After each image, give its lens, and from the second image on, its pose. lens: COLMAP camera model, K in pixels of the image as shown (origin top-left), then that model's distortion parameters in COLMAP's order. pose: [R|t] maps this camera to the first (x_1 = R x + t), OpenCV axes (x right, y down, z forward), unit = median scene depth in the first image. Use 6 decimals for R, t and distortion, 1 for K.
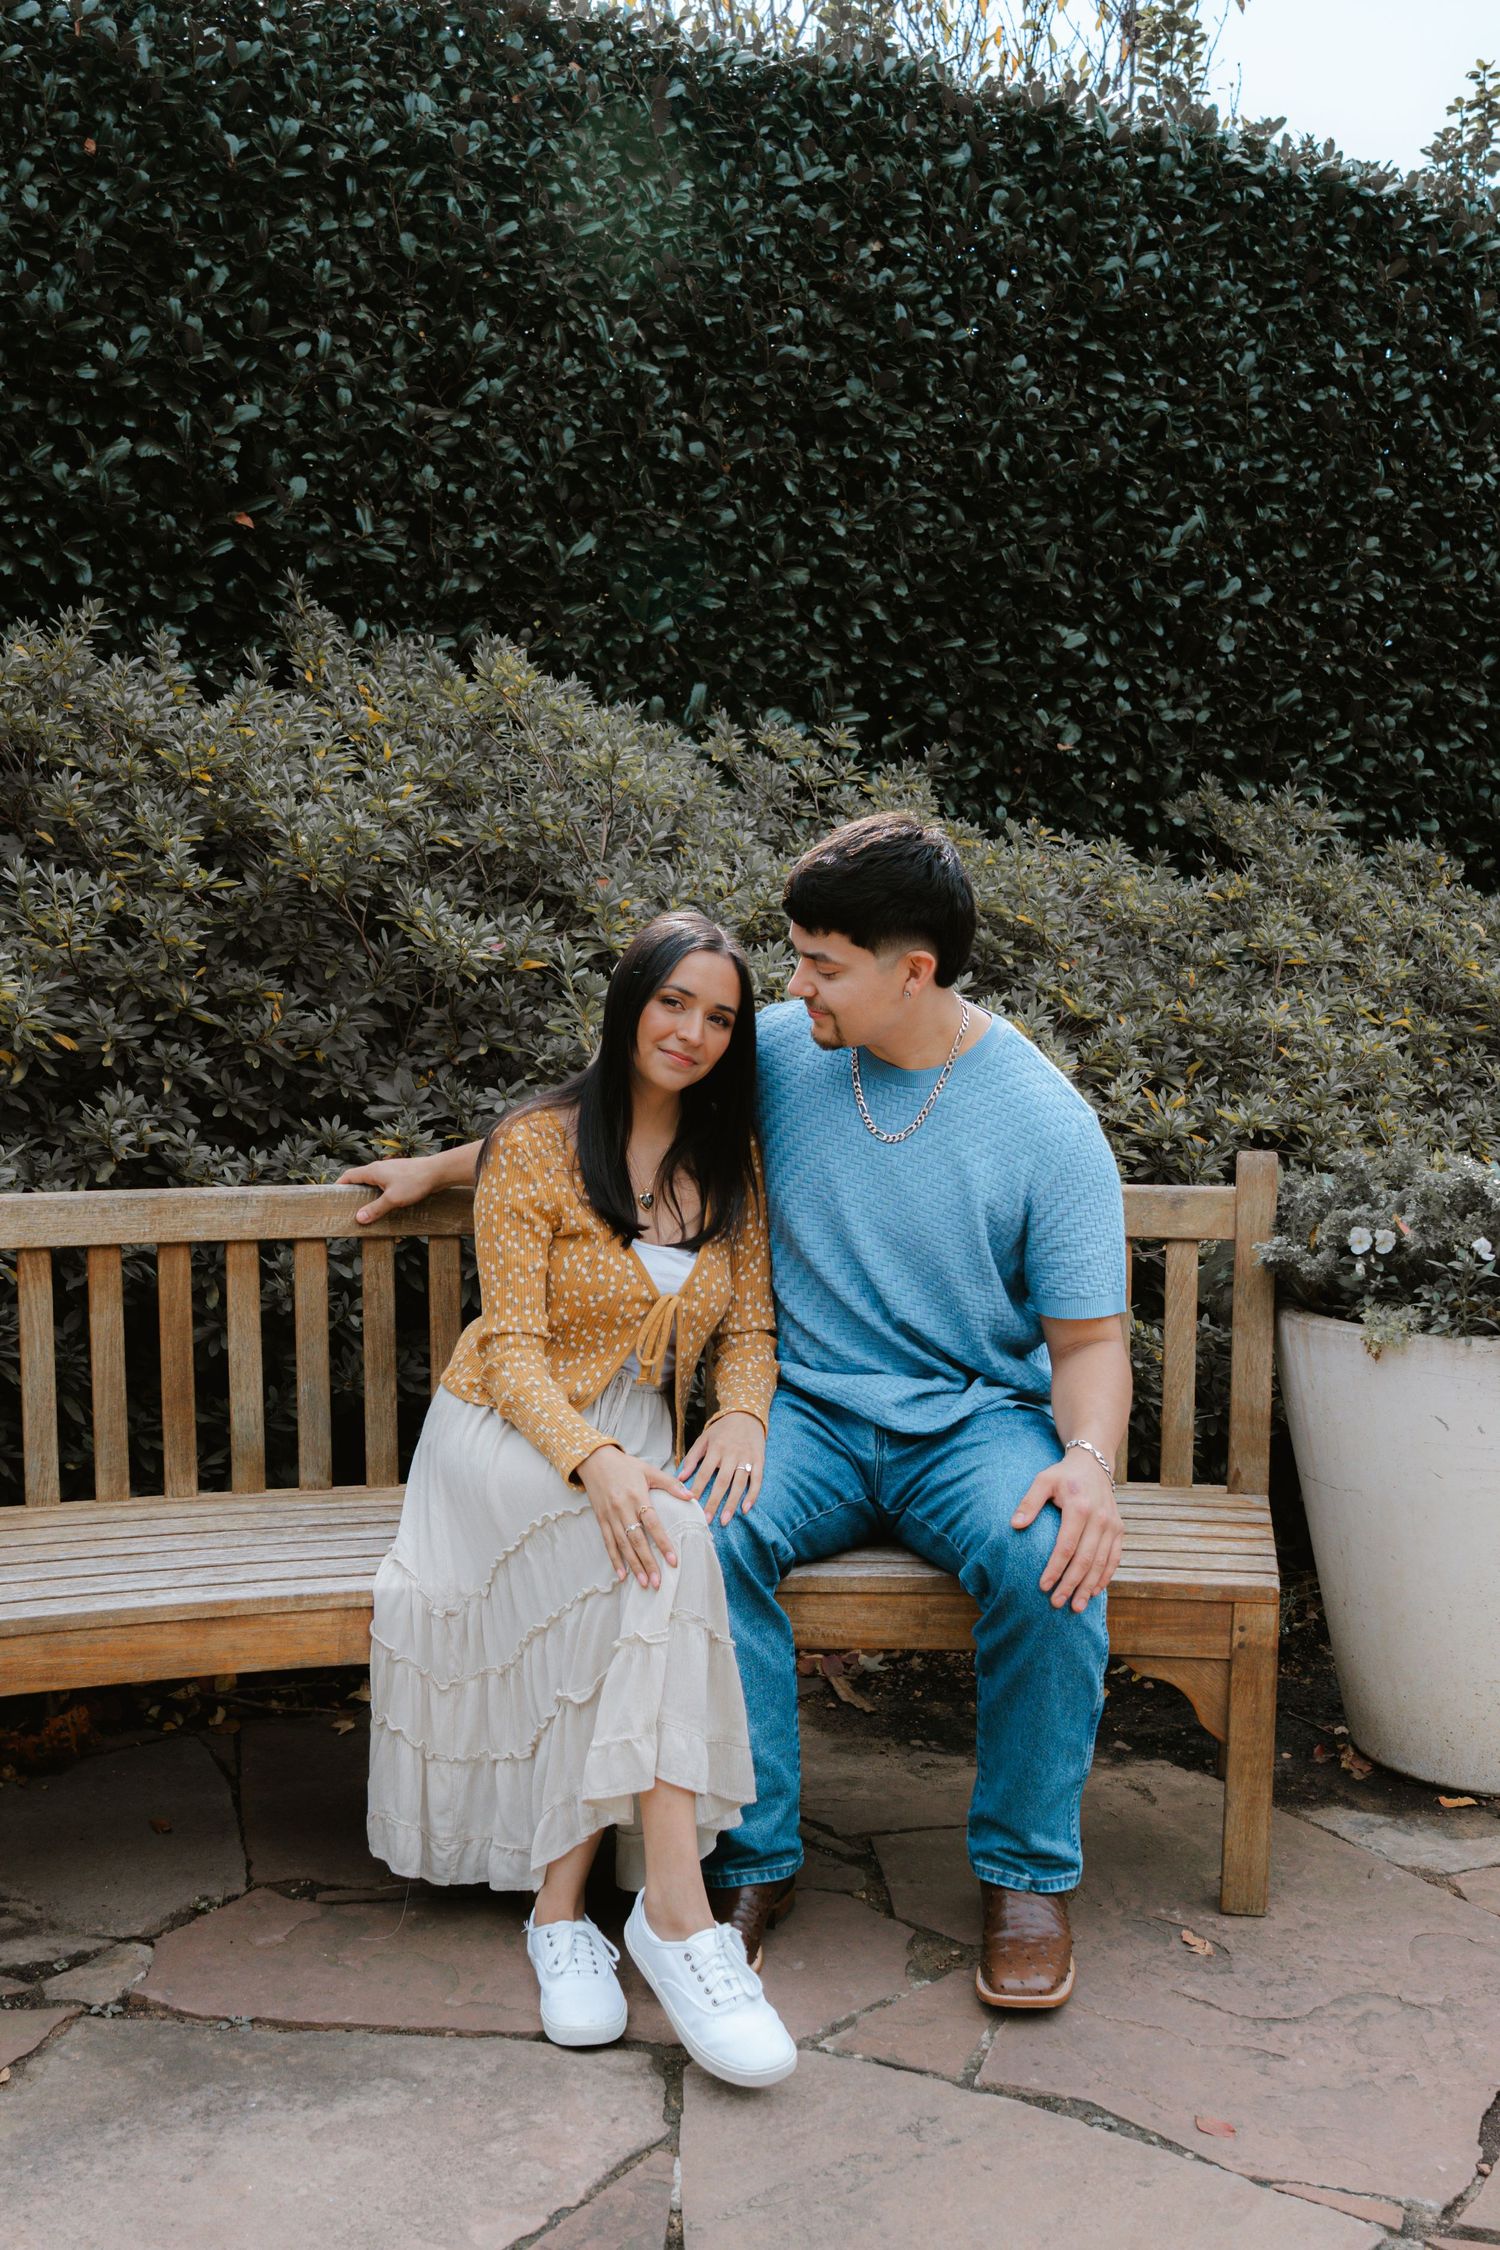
lens RADIAL K [[2376.4, 0, 773.7], [0, 2376.4, 1133.2], [0, 0, 1]] dist [-0.125207, 0.098141]
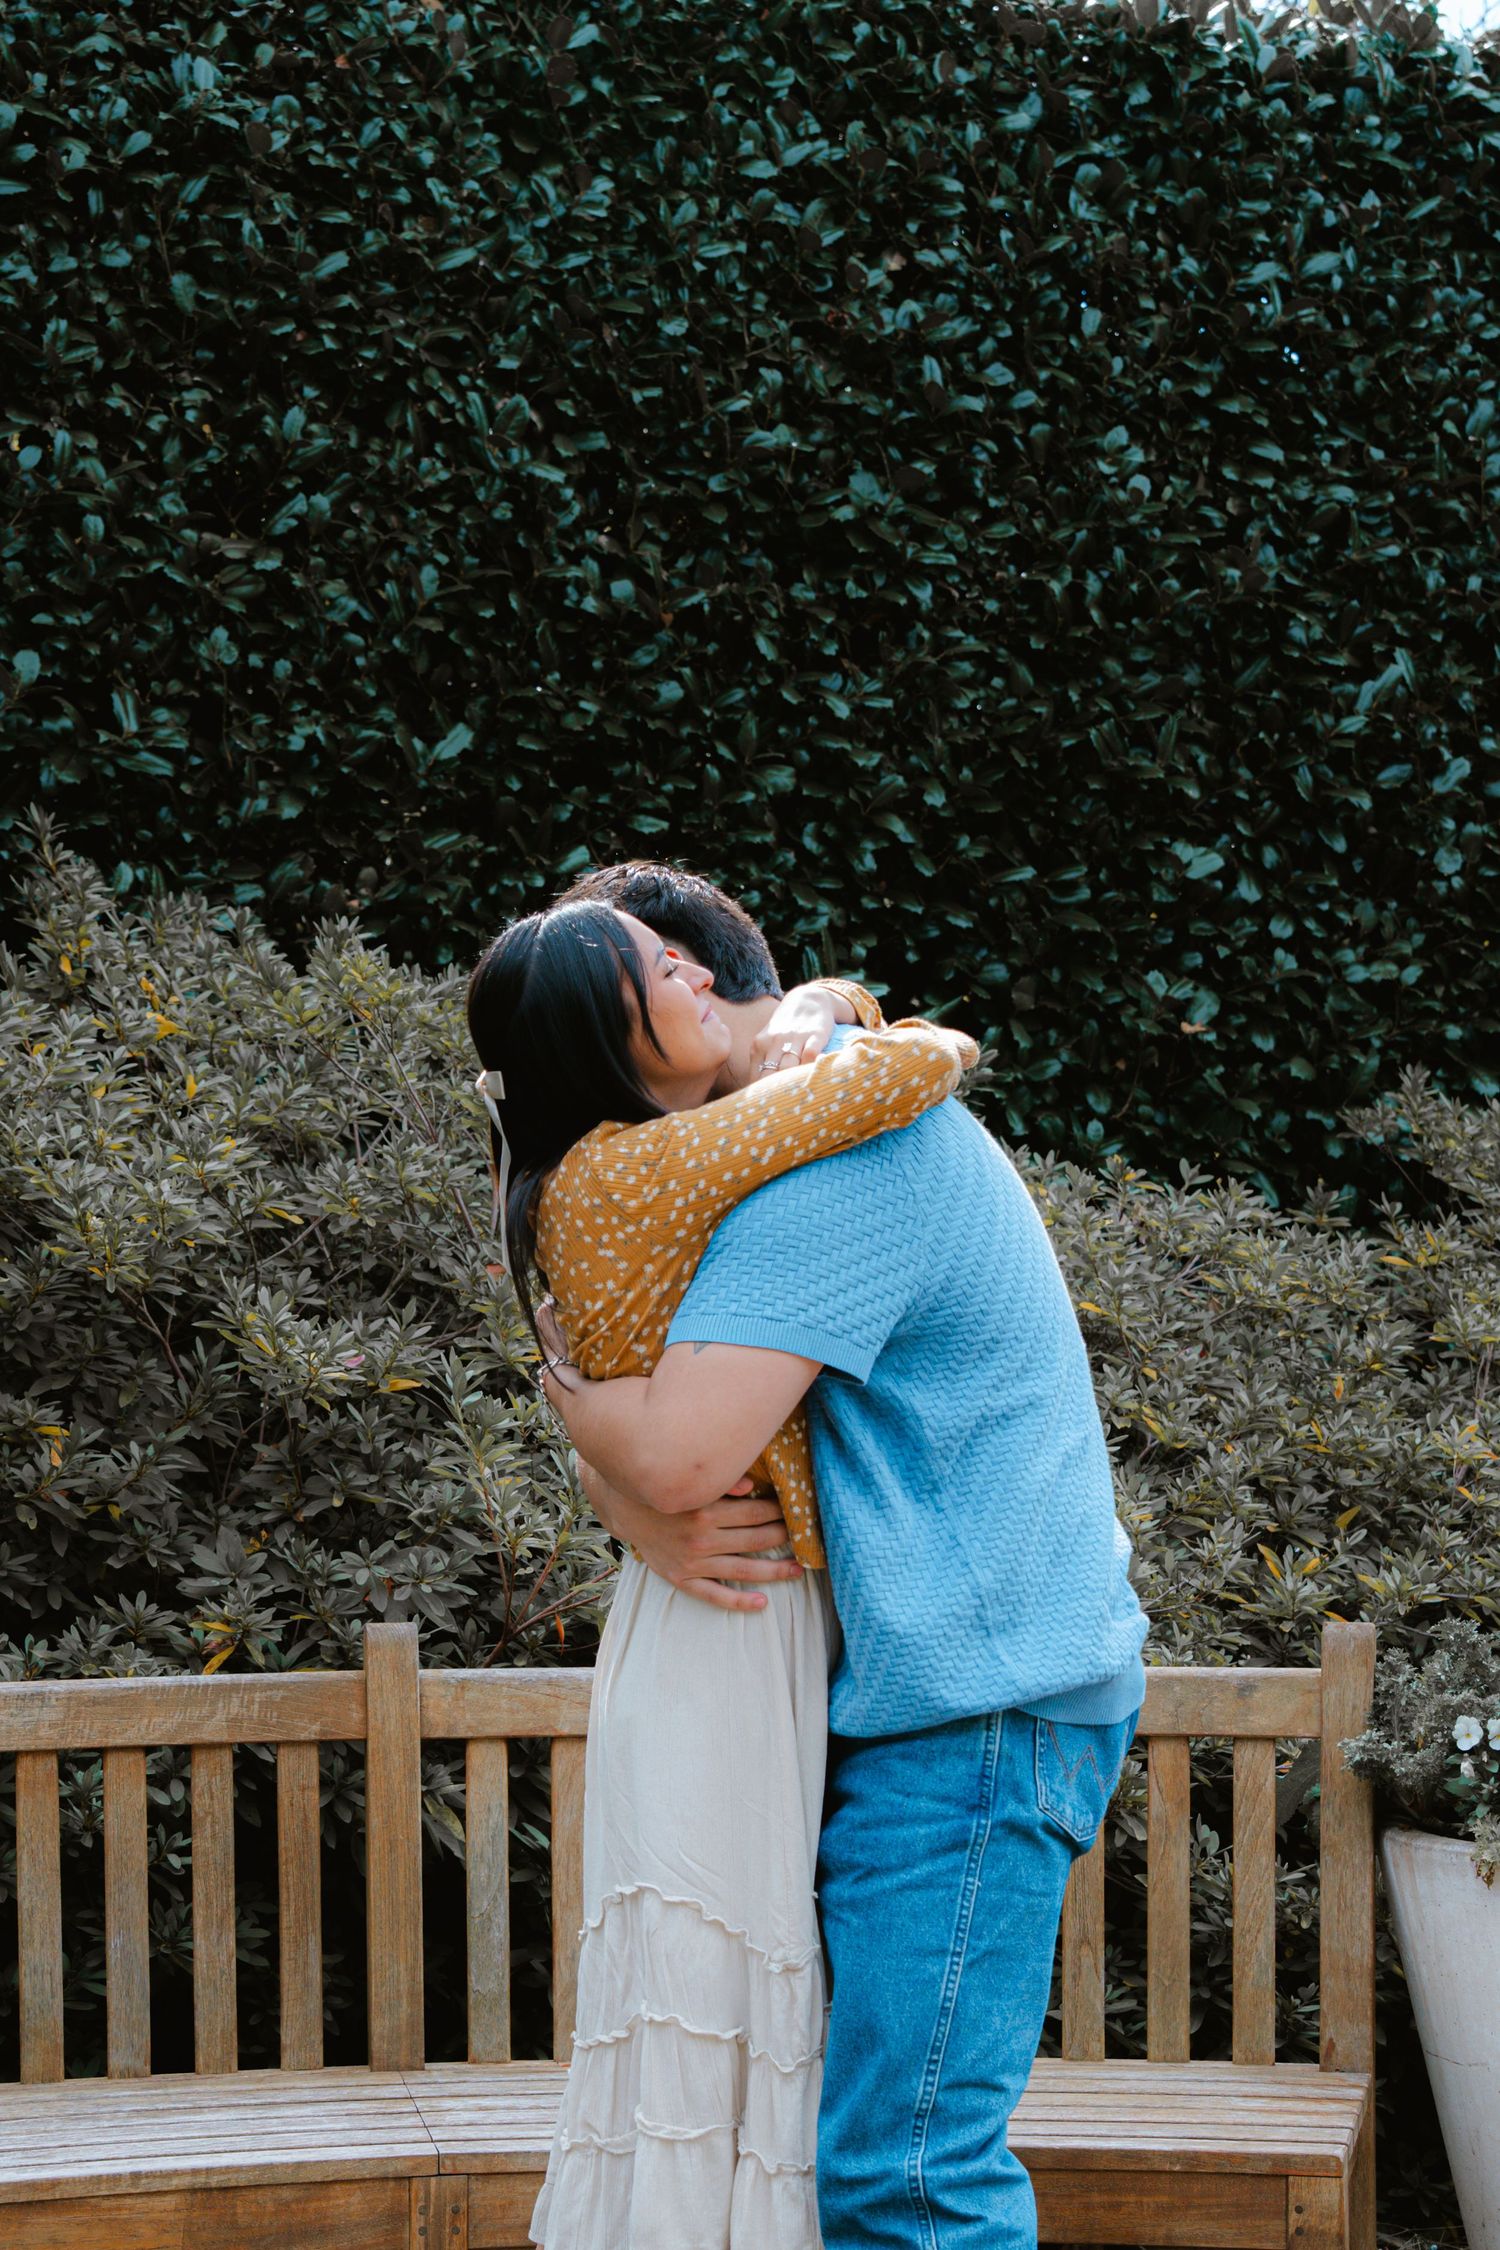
lens RADIAL K [[5040.7, 0, 848.4], [0, 5040.7, 1234.9], [0, 0, 1]] dist [0.050008, 0.657373]
pose [[0.999913, -0.010434, 0.008058, 0.018016], [0.011107, 0.996000, -0.088658, 0.016522], [-0.007101, 0.088739, 0.996030, -0.408047]]
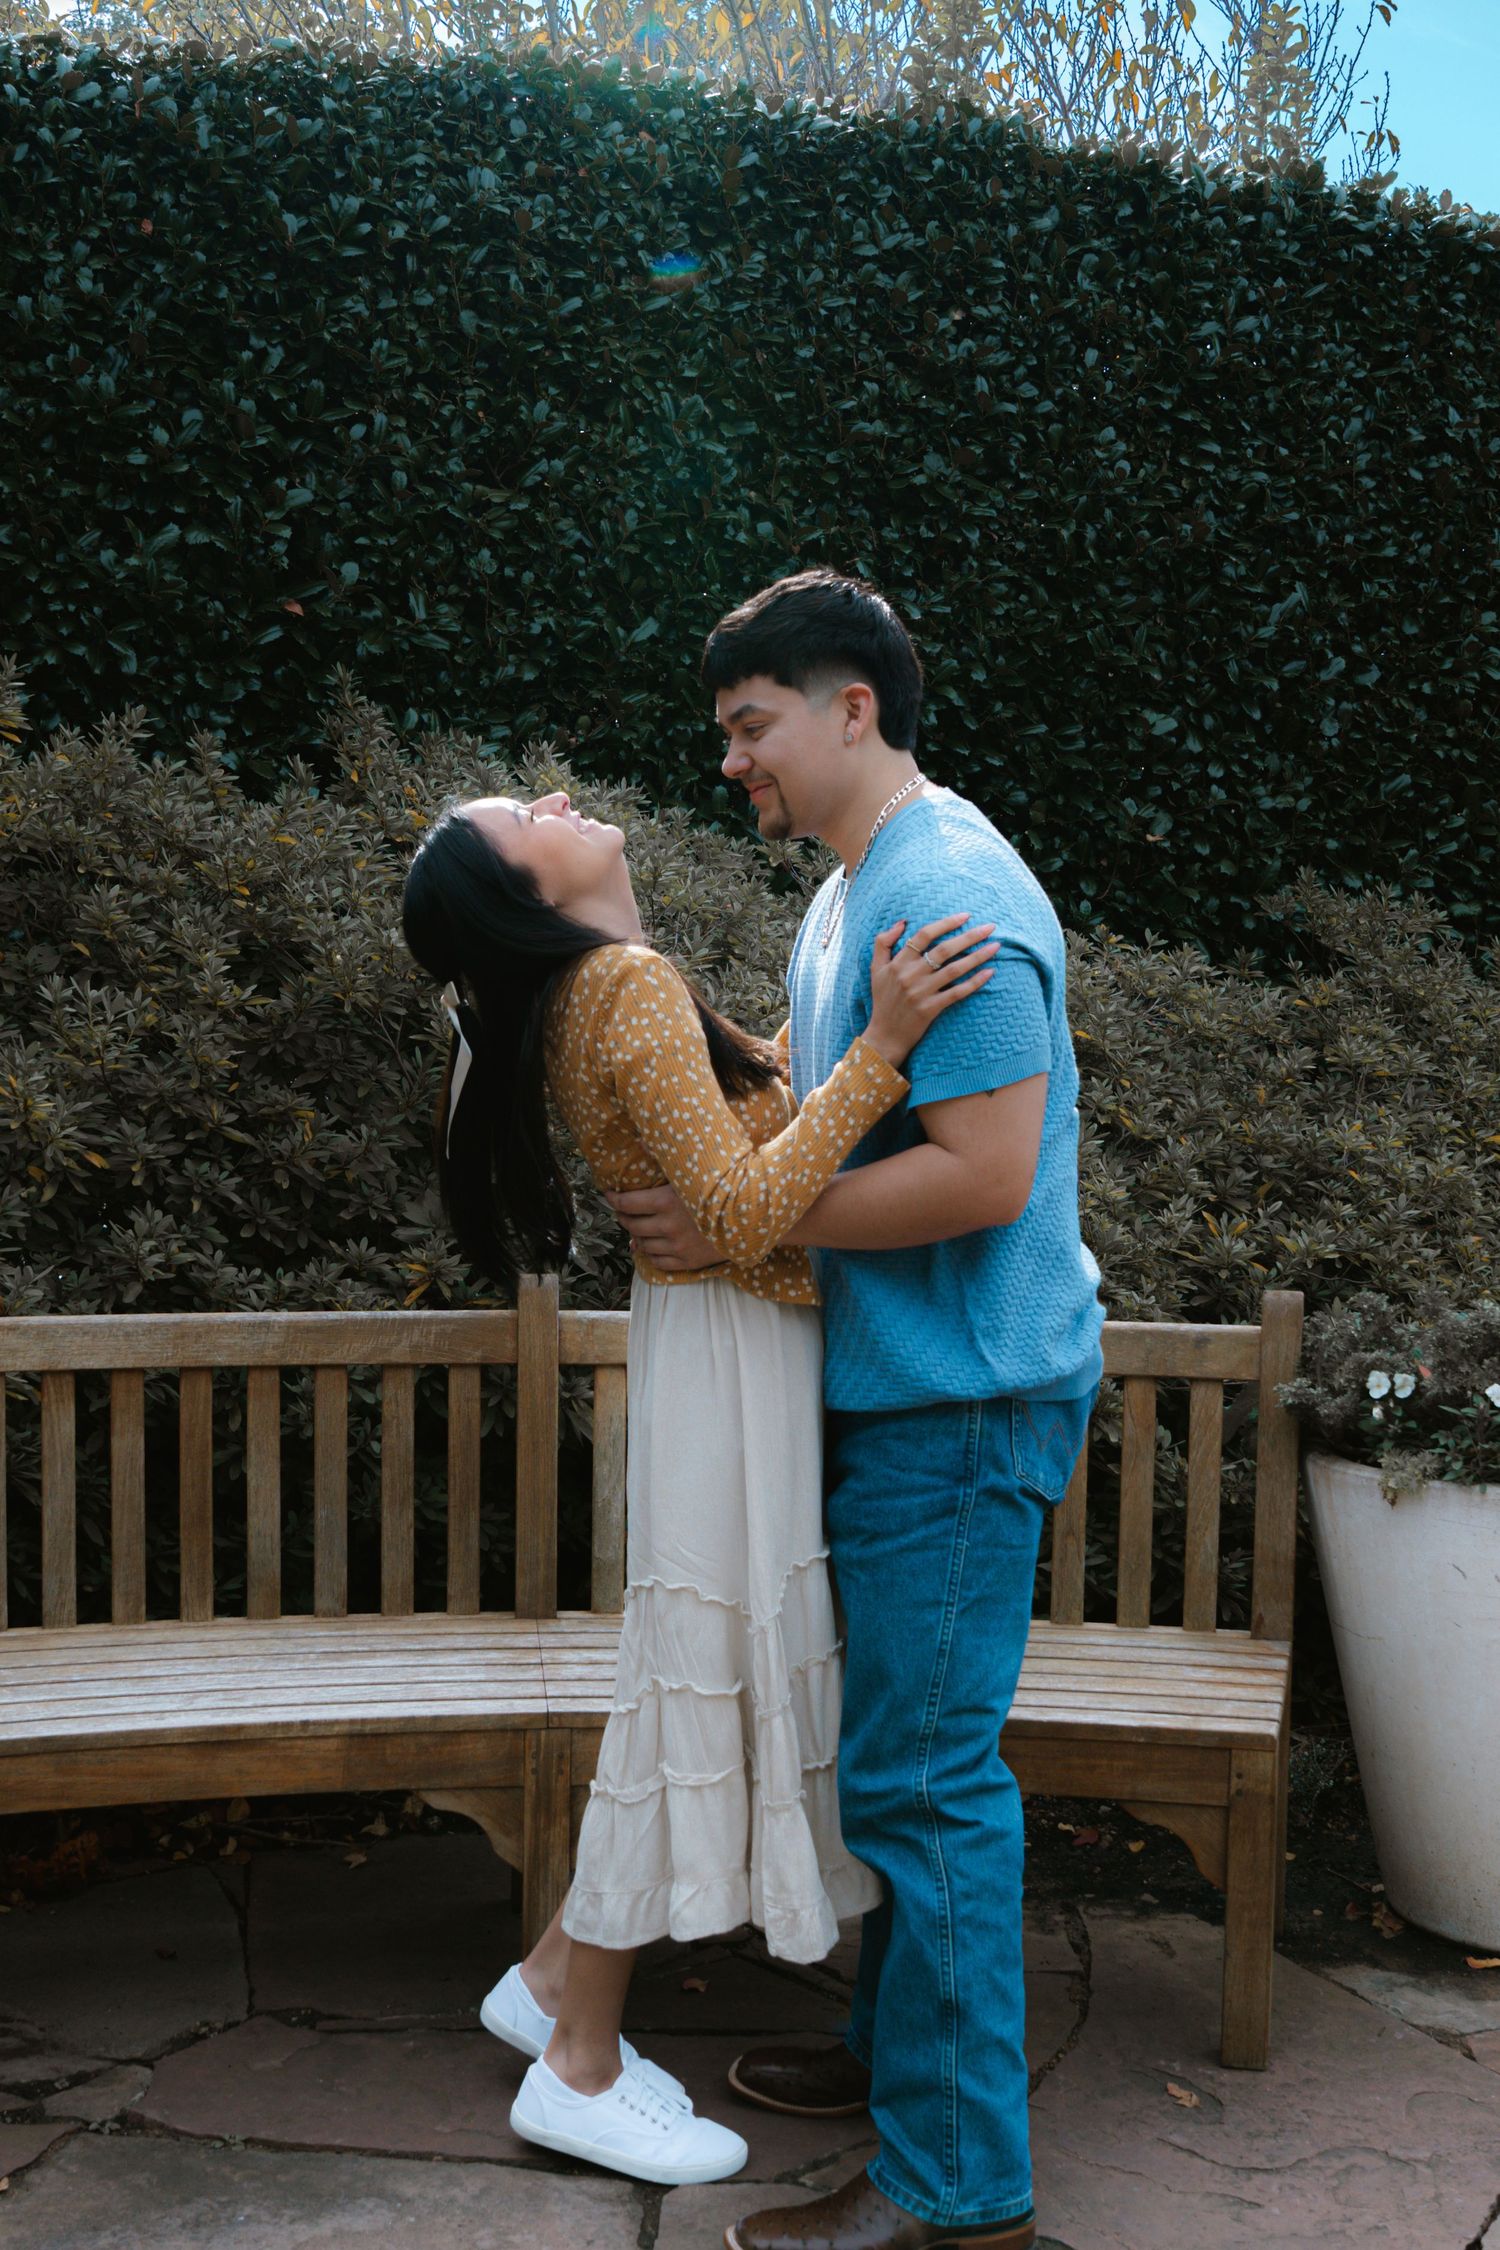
lens RADIAL K [[2746.4, 0, 788.2], [0, 2746.4, 981.2], [0, 0, 1]] dist [-0.136562, 0.128490]
pose [[0.998879, 0.009024, -0.046472, 0.030966], [-0.012871, 0.996452, -0.083178, -0.014780], [0.045557, 0.083682, 0.995451, -0.097814]]
